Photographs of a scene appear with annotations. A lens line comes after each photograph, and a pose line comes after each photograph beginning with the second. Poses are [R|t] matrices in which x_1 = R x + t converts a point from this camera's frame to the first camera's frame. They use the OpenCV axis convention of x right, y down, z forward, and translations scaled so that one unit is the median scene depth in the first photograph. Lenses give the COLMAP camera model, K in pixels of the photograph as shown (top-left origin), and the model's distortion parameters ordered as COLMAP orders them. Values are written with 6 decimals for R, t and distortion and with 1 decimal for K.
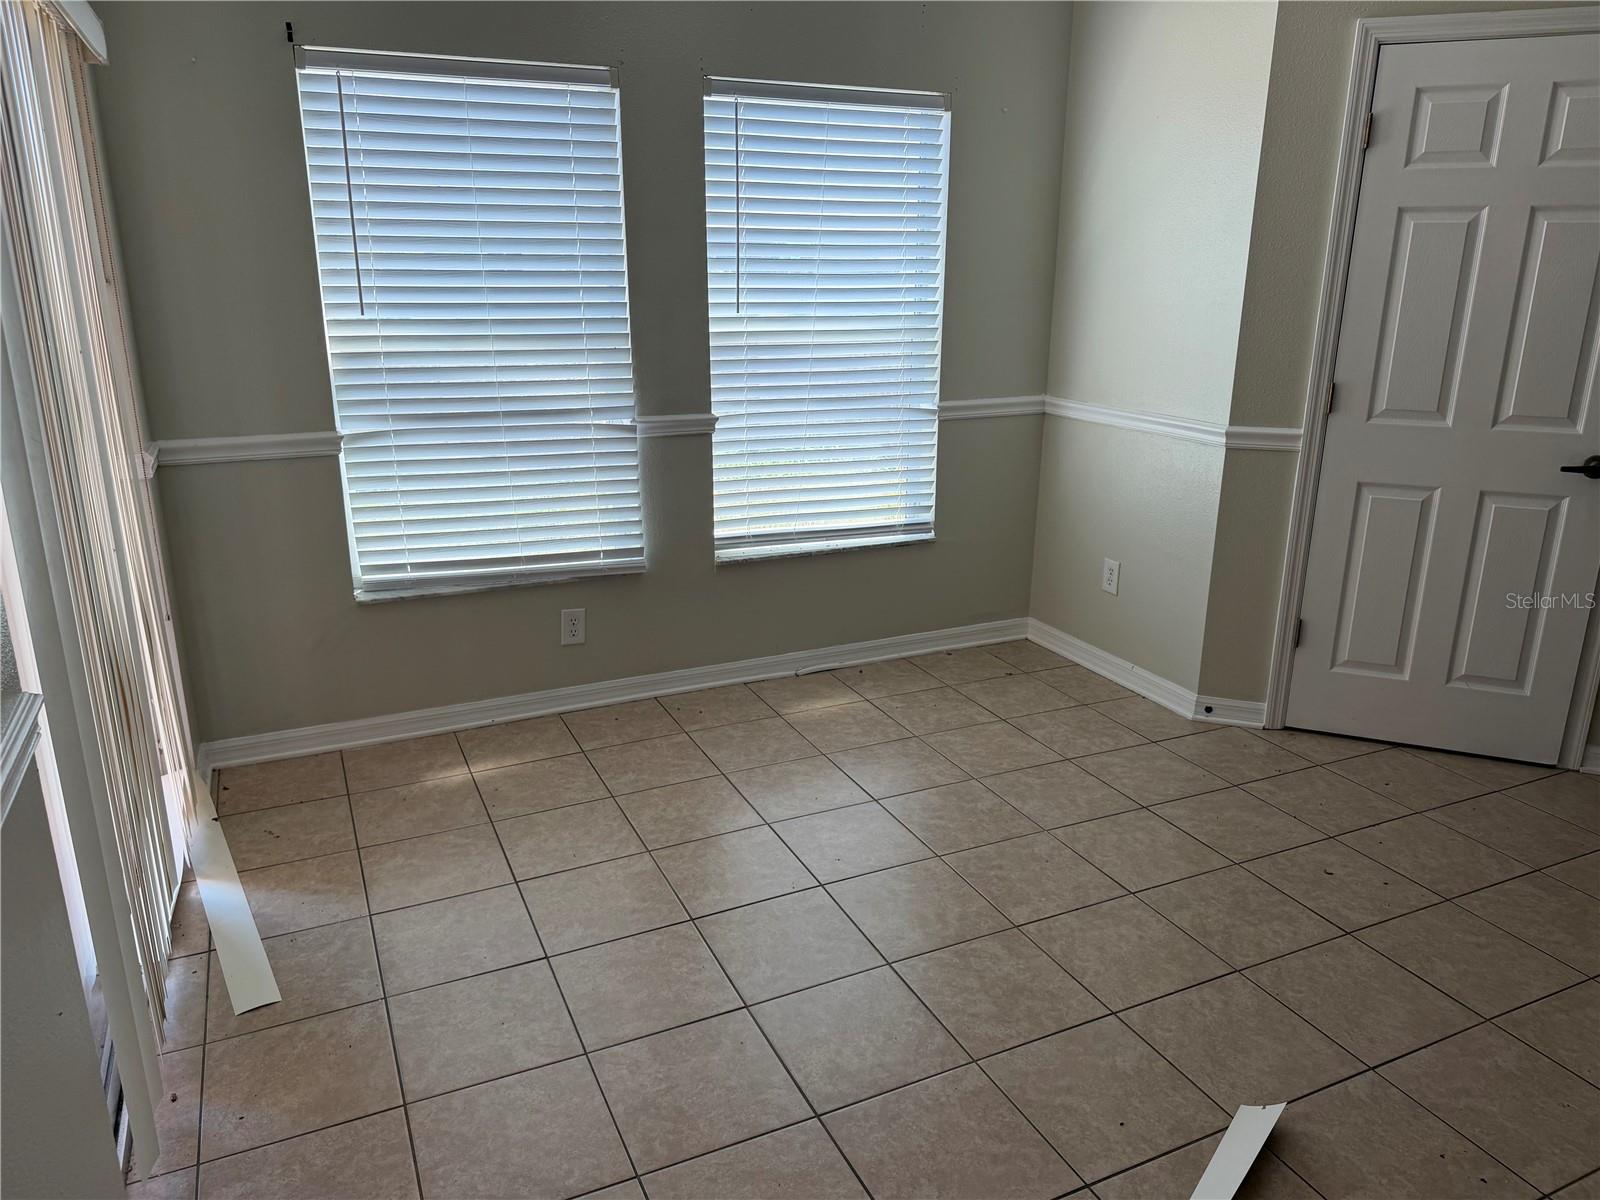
lens RADIAL K [[1131.3, 0, 805.9], [0, 1131.3, 592.5], [0, 0, 1]] dist [0.076642, -0.095067]
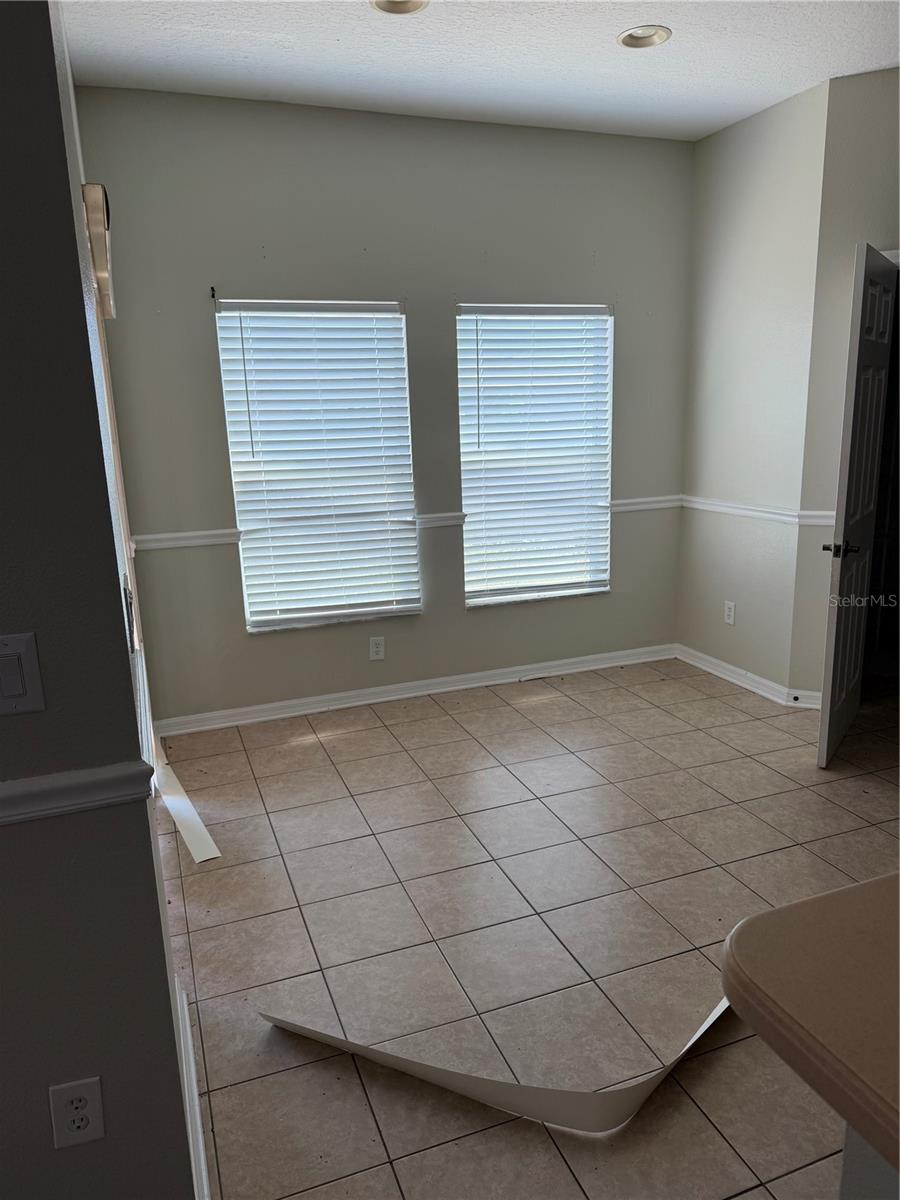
lens RADIAL K [[848.5, 0, 453.9], [0, 848.5, 606.8], [0, 0, 1]] dist [0.076642, -0.095067]
pose [[0.996367, -0.016996, -0.083449, 0.000238], [0.012494, 0.998453, -0.054179, 0.040894], [0.084241, 0.052940, 0.995038, -0.183125]]
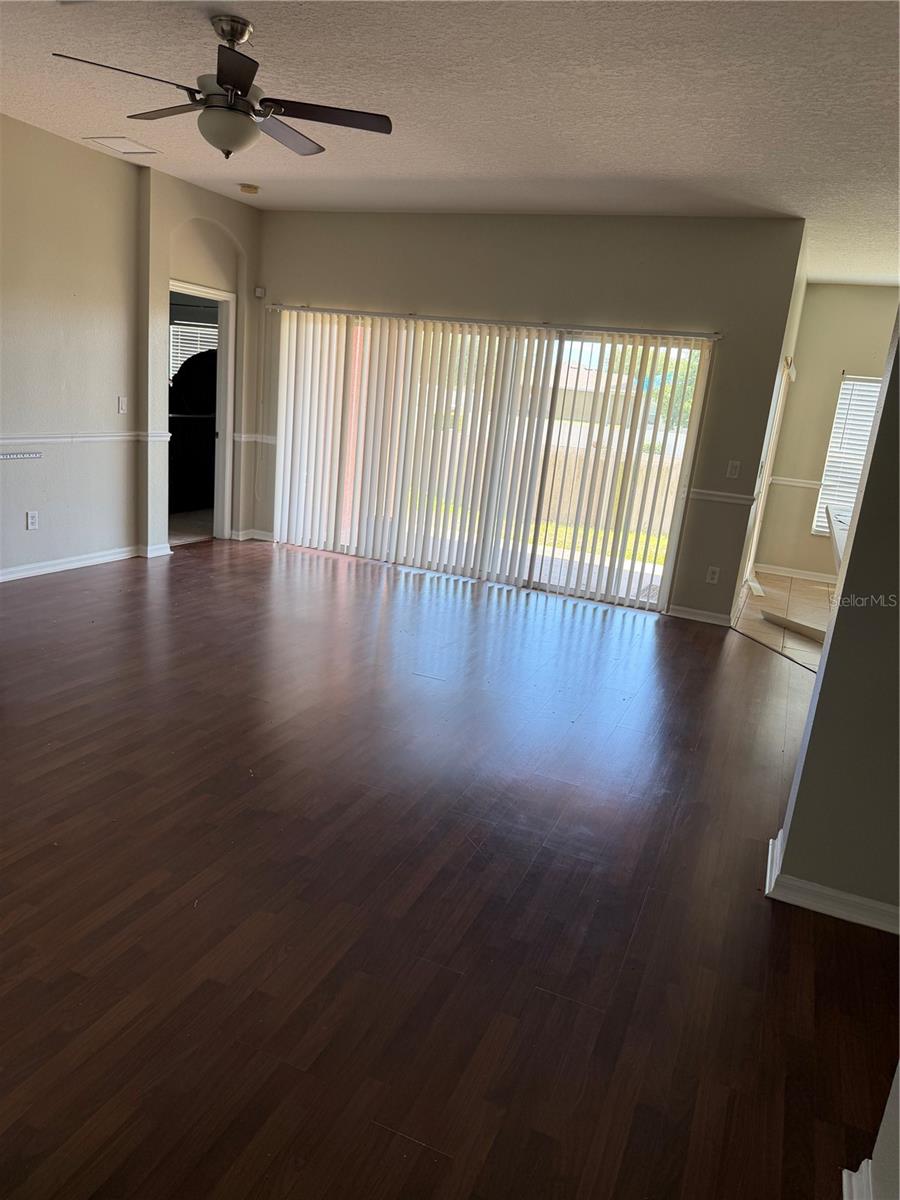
lens RADIAL K [[848.5, 0, 446.9], [0, 848.5, 602.7], [0, 0, 1]] dist [0.076642, -0.095067]
pose [[0.668902, 0.235025, -0.705219, 0.709730], [-0.297070, 0.954169, 0.036220, 0.426341], [0.681410, 0.185271, 0.708064, -1.462047]]
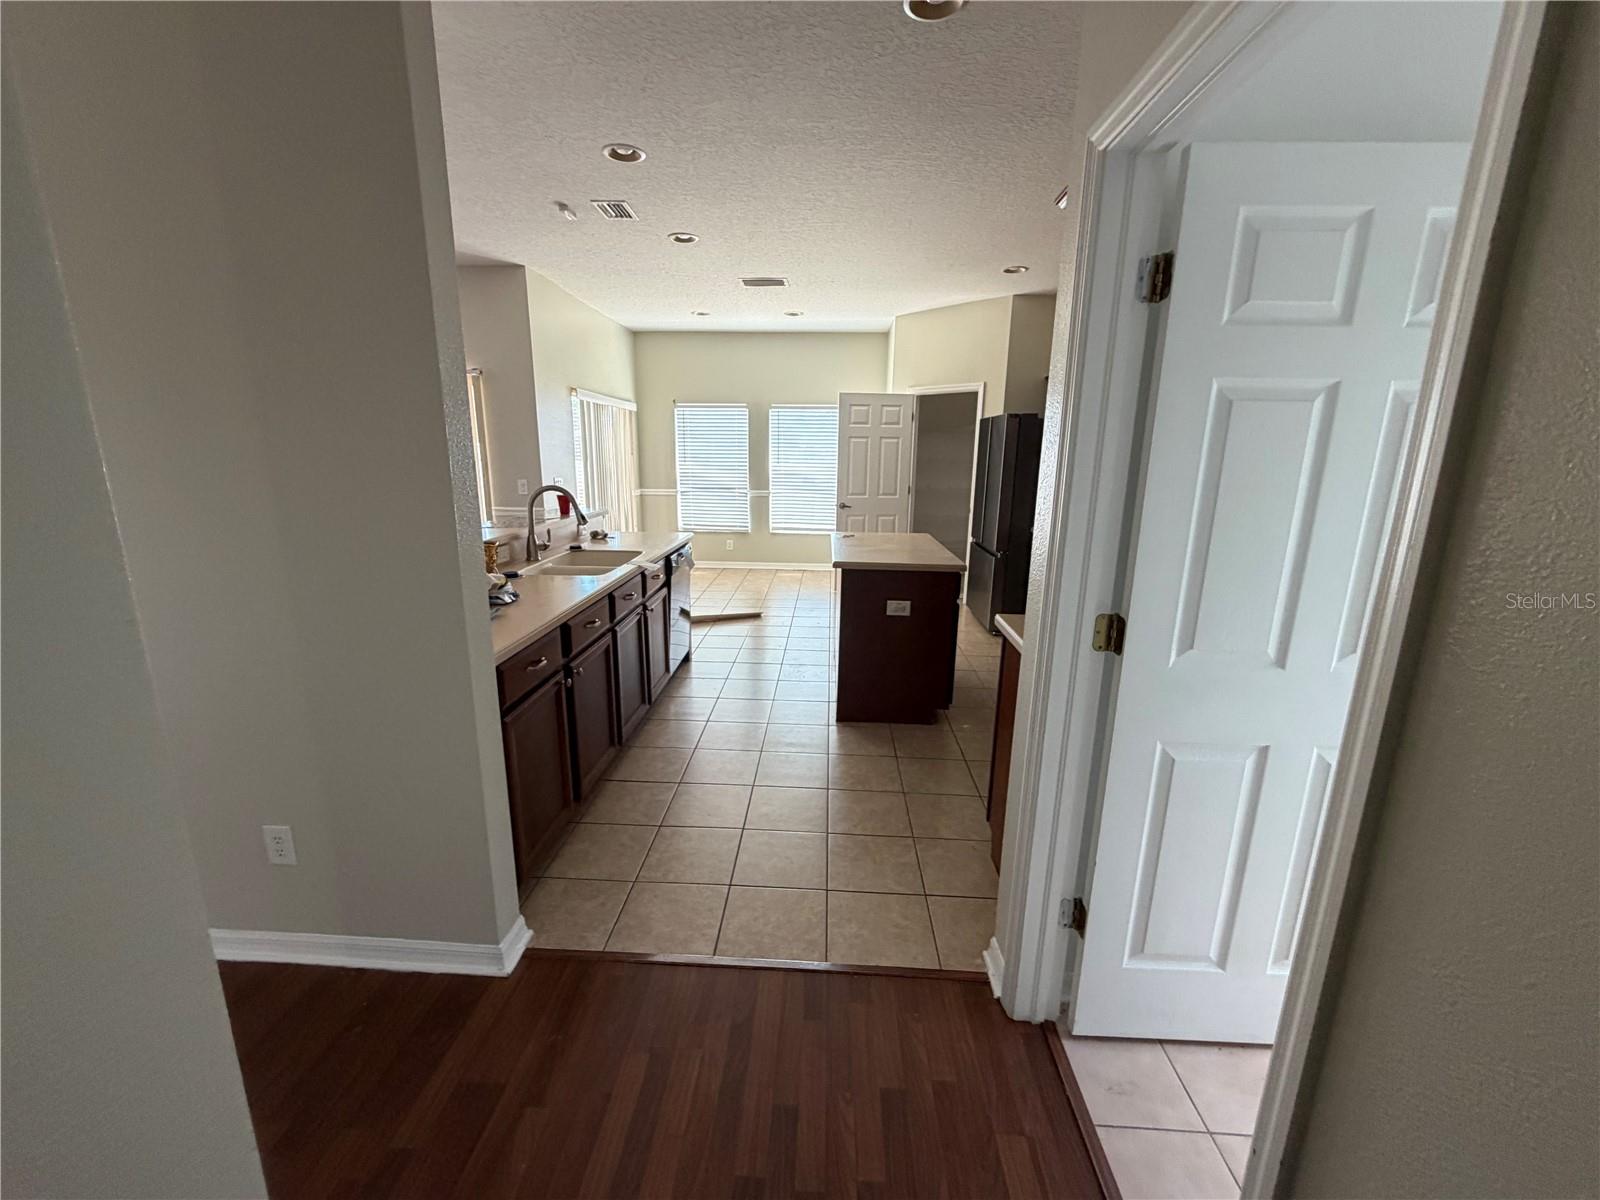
lens RADIAL K [[647.7, 0, 800.9], [0, 647.7, 598.7], [0, 0, 1]] dist [0.007147, -0.000398]
pose [[0.883893, 0.108437, -0.454944, 1.119666], [-0.137787, 0.989953, -0.031743, 0.270426], [0.446931, 0.090743, 0.889954, -0.895028]]
